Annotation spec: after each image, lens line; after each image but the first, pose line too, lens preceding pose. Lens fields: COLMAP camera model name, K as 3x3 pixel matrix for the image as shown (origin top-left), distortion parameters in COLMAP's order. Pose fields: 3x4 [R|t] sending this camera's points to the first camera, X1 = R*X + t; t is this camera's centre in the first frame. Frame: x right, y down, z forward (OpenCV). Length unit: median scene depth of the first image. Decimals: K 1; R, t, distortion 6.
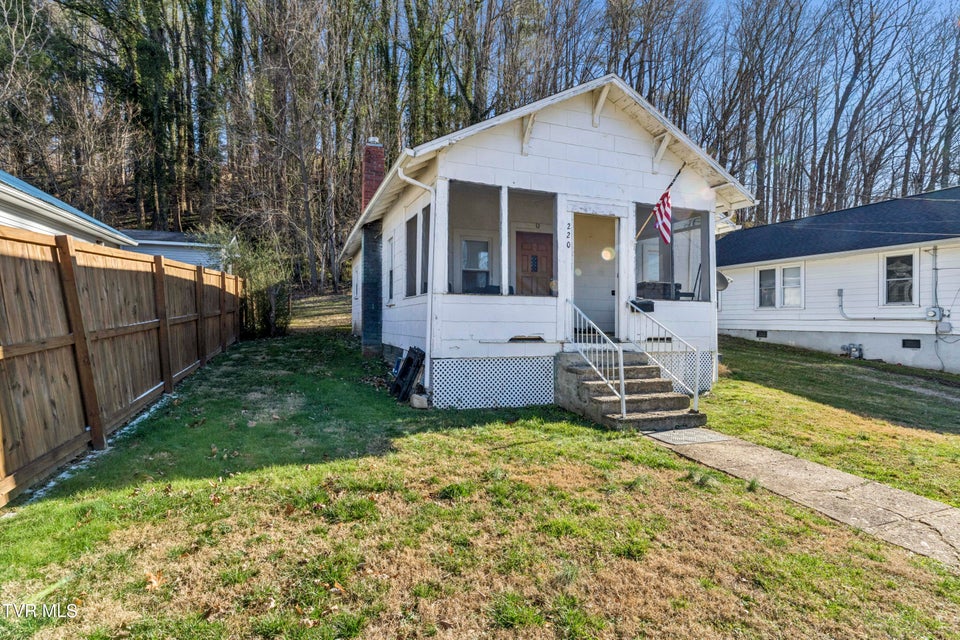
lens RADIAL K [[488.2, 0, 480.0], [0, 488.2, 320.0], [0, 0, 1]] dist [-0.004542, 0.000009]
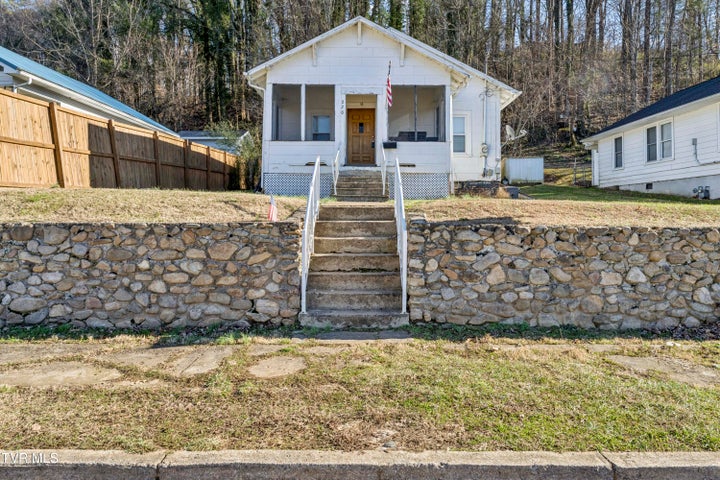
lens RADIAL K [[505.7, 0, 362.9], [0, 505.7, 220.6], [0, 0, 1]] dist [0.011115, -0.000543]
pose [[0.932203, -0.004304, -0.361910, 0.924593], [0.004506, 0.999990, -0.000285, 0.246396], [0.361907, -0.001365, 0.932213, -0.717091]]
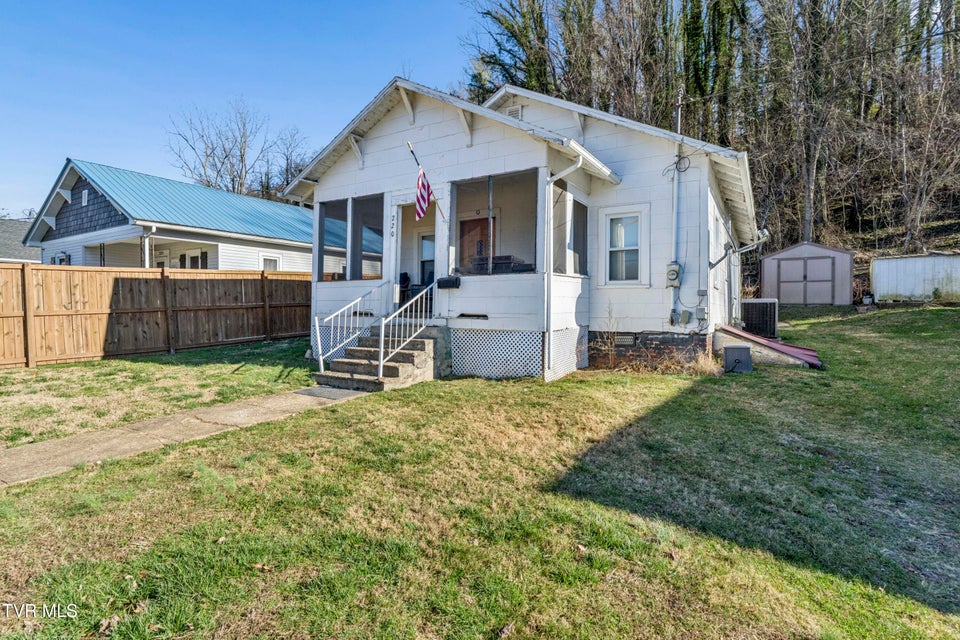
lens RADIAL K [[488.2, 0, 480.0], [0, 488.2, 320.0], [0, 0, 1]] dist [-0.004542, 0.000009]
pose [[0.598896, 0.009229, -0.800774, 1.248133], [-0.001521, 0.999945, 0.010386, 0.040250], [0.800826, -0.005002, 0.598877, 0.461414]]
